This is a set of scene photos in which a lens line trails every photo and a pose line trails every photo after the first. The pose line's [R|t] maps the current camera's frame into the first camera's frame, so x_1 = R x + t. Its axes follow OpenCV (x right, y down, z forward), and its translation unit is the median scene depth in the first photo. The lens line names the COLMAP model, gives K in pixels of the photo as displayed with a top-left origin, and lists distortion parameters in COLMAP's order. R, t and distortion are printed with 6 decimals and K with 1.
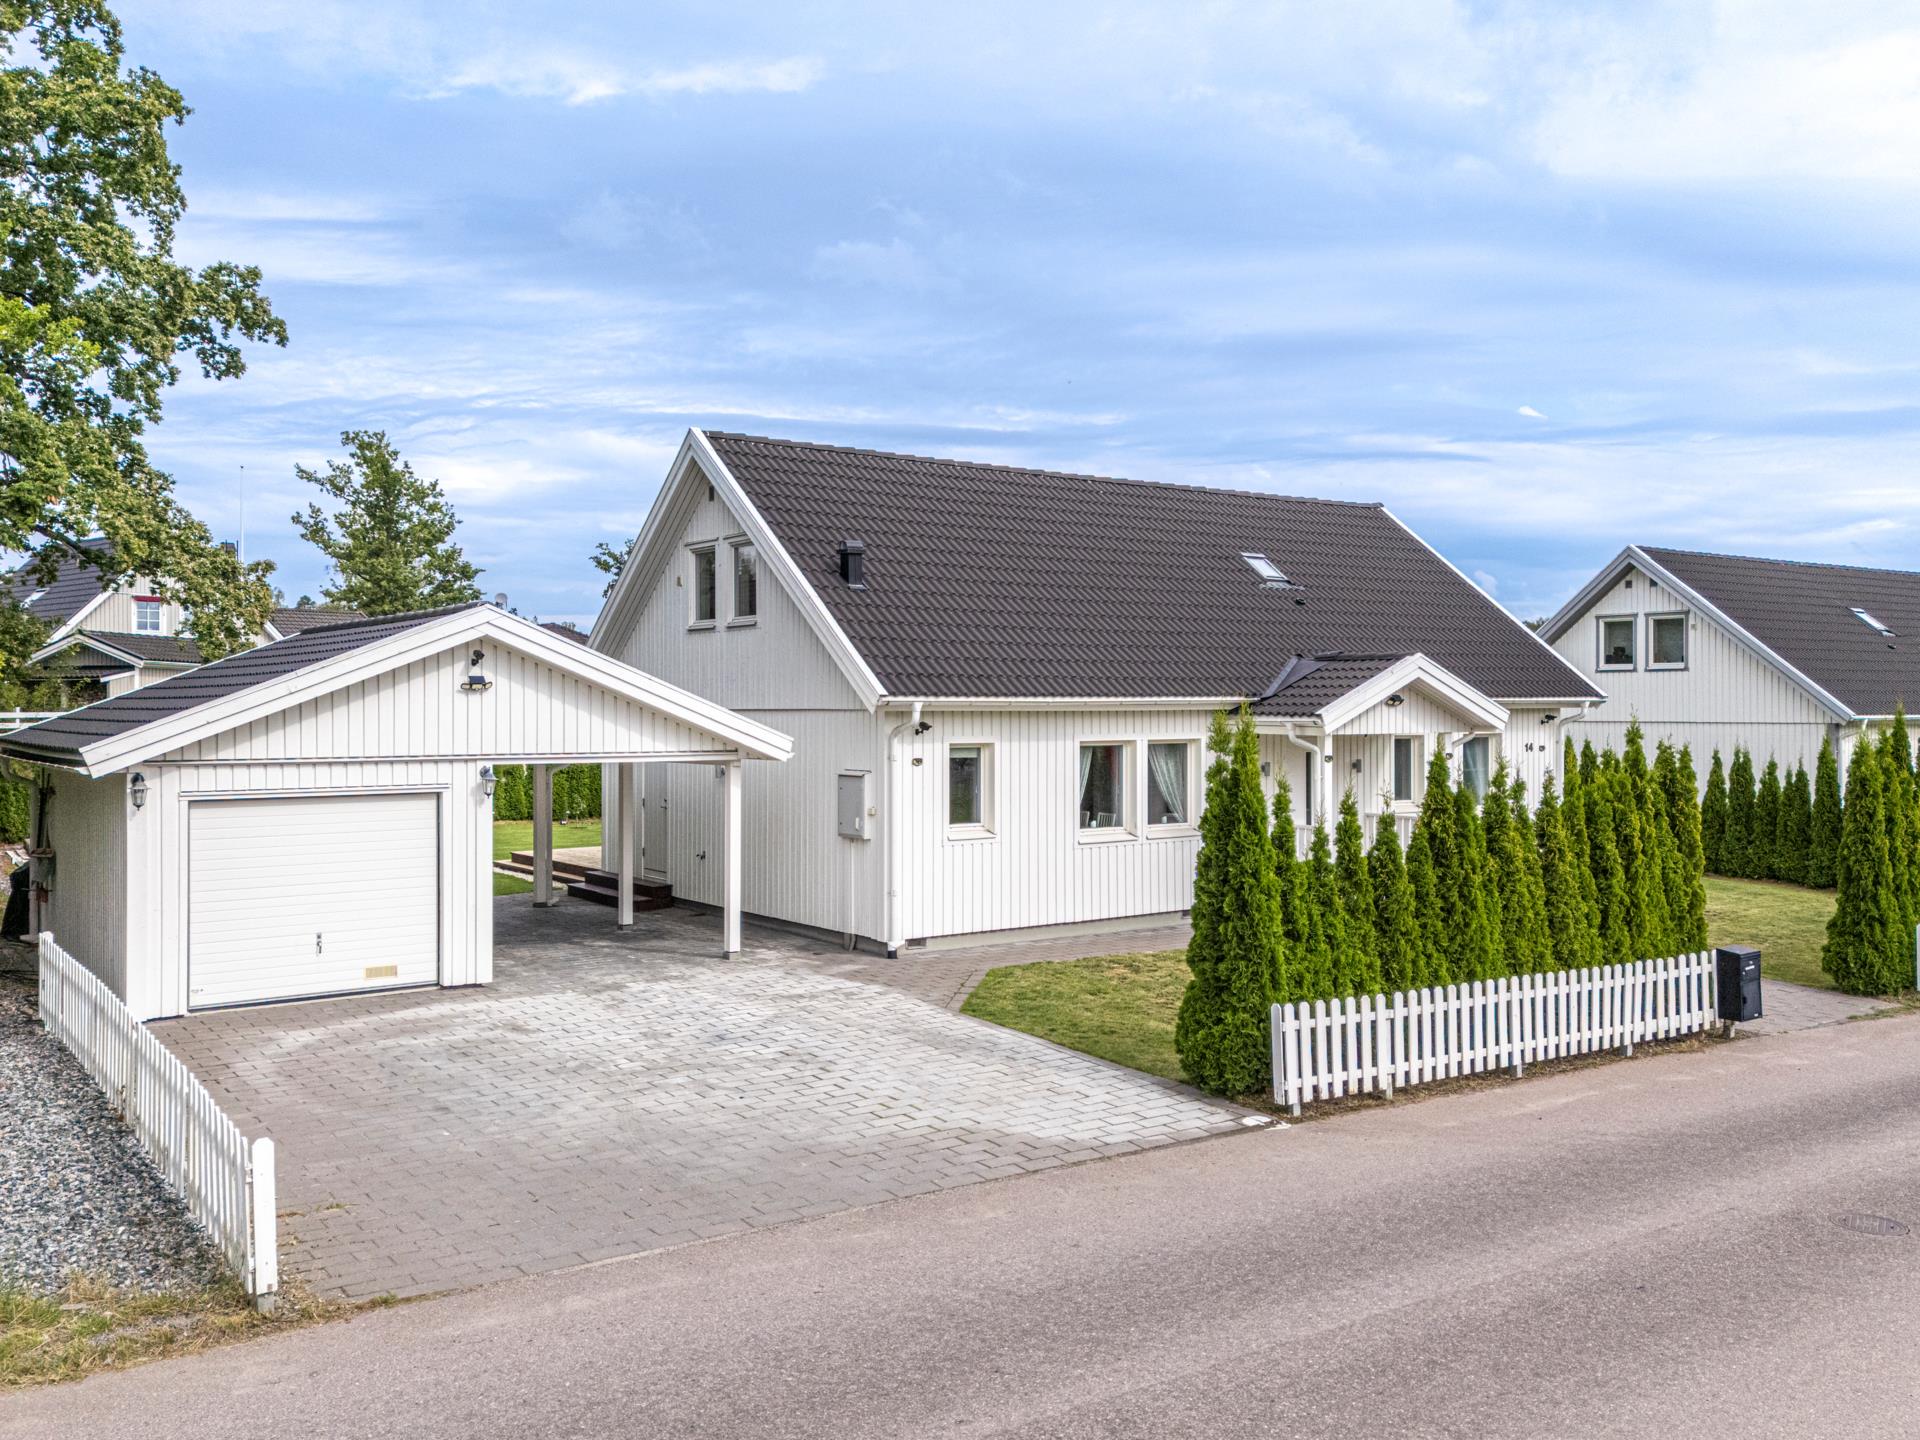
lens RADIAL K [[1731.1, 0, 1014.5], [0, 1731.1, 712.2], [0, 0, 1]] dist [0.070278, 0.000768]
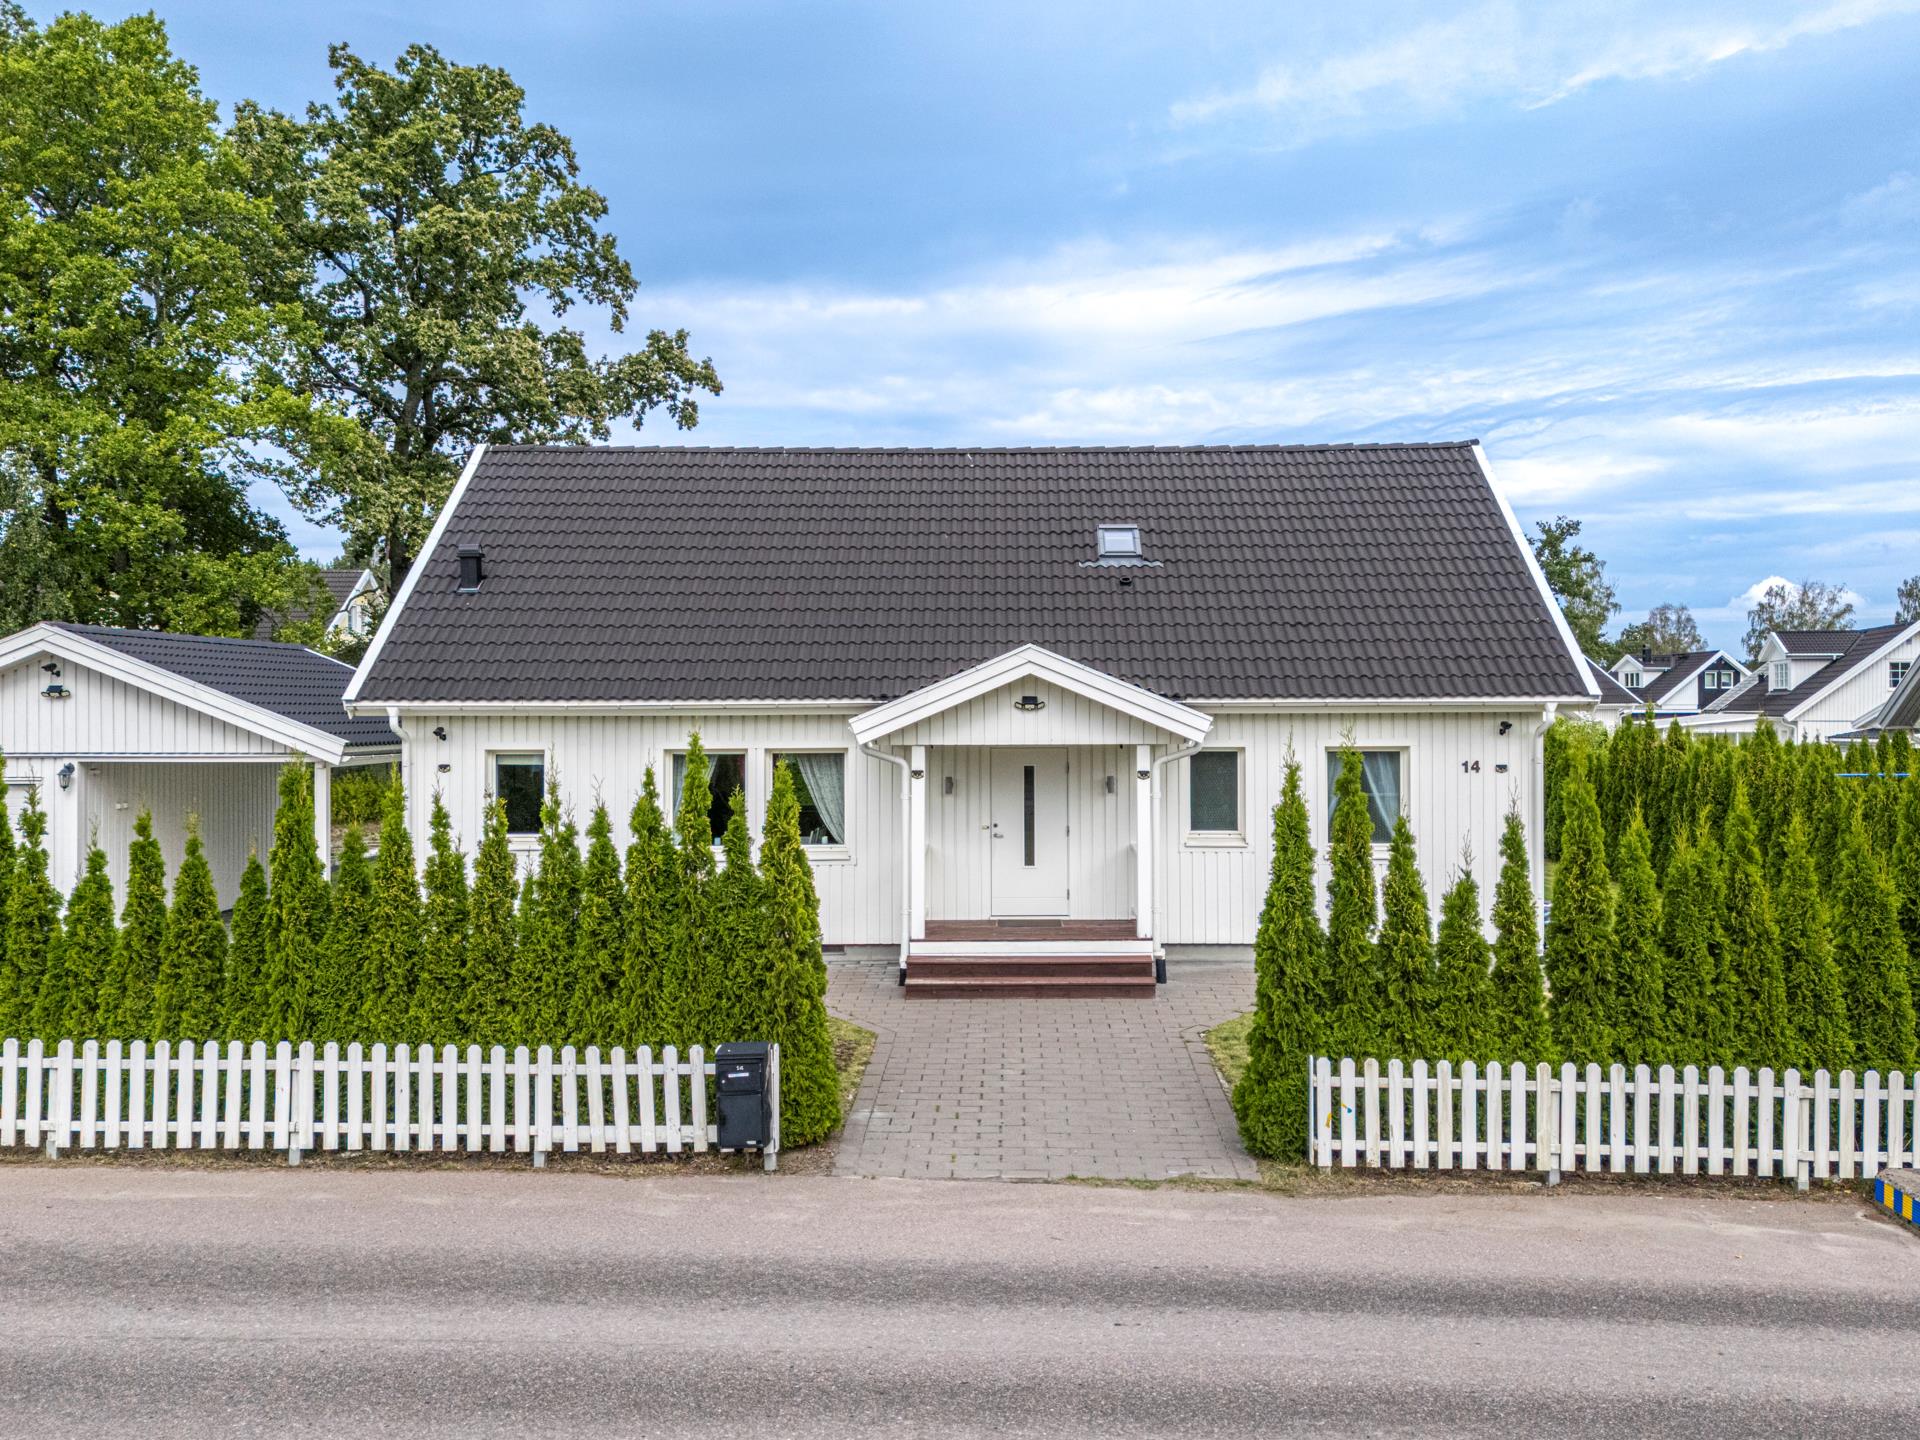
lens RADIAL K [[1731.1, 0, 1014.5], [0, 1731.1, 712.2], [0, 0, 1]] dist [0.070278, 0.000768]
pose [[0.791374, 0.001785, -0.611329, 0.719391], [-0.002967, 0.999995, -0.000922, -0.002360], [0.611325, 0.002543, 0.791376, 0.379528]]
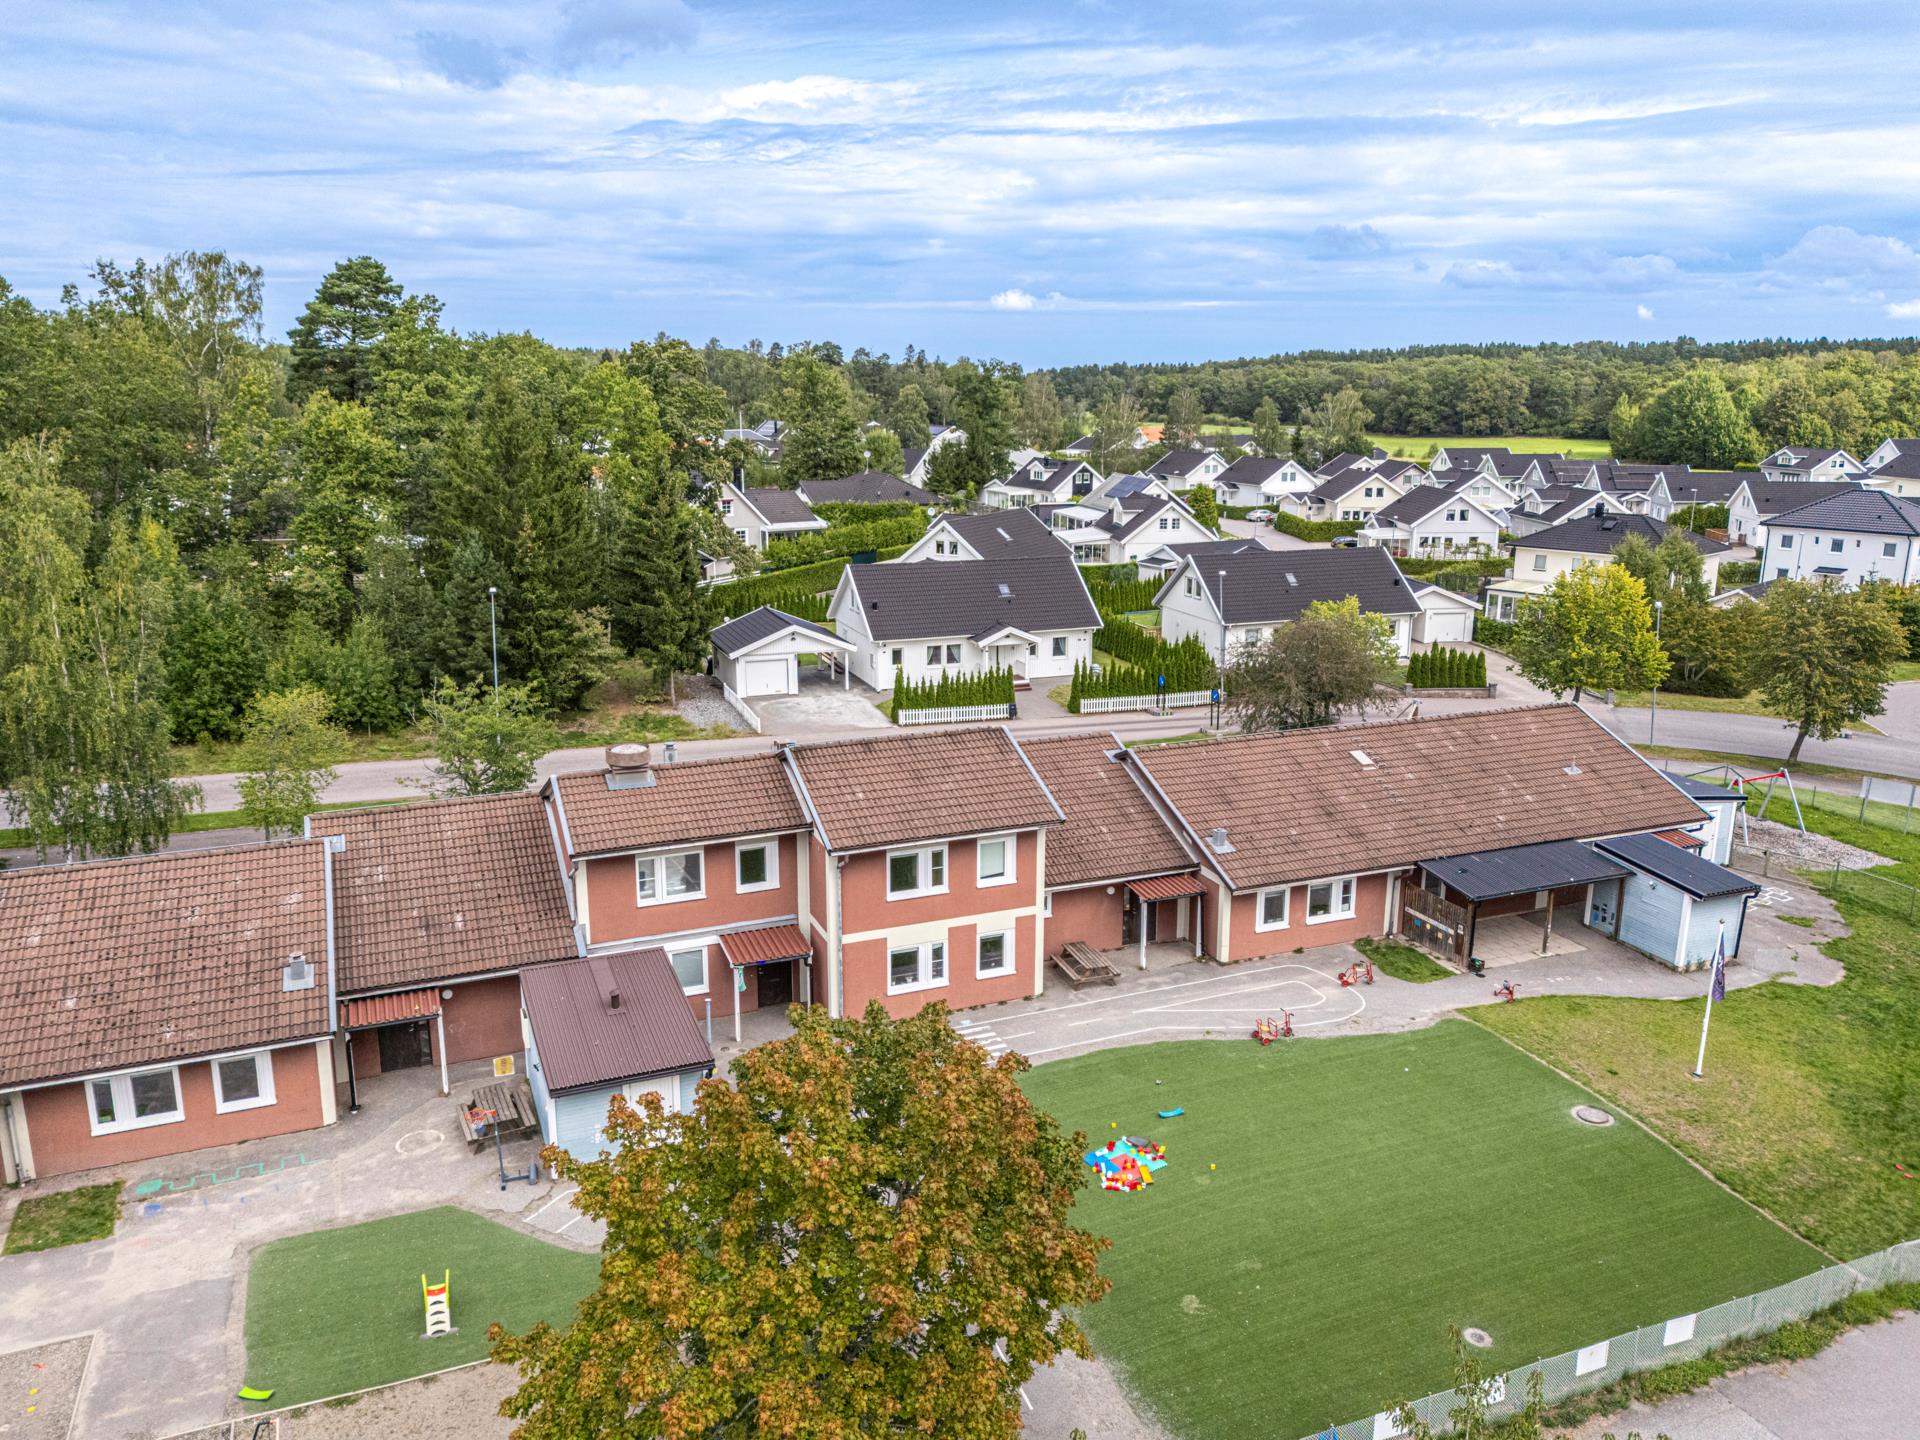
lens RADIAL K [[1731.1, 0, 1014.5], [0, 1731.1, 712.2], [0, 0, 1]] dist [0.070278, 0.000768]
pose [[0.959234, 0.064862, -0.275068, 1.440577], [-0.006183, 0.977890, 0.209028, -0.723681], [0.282544, -0.198806, 0.938427, -3.042973]]
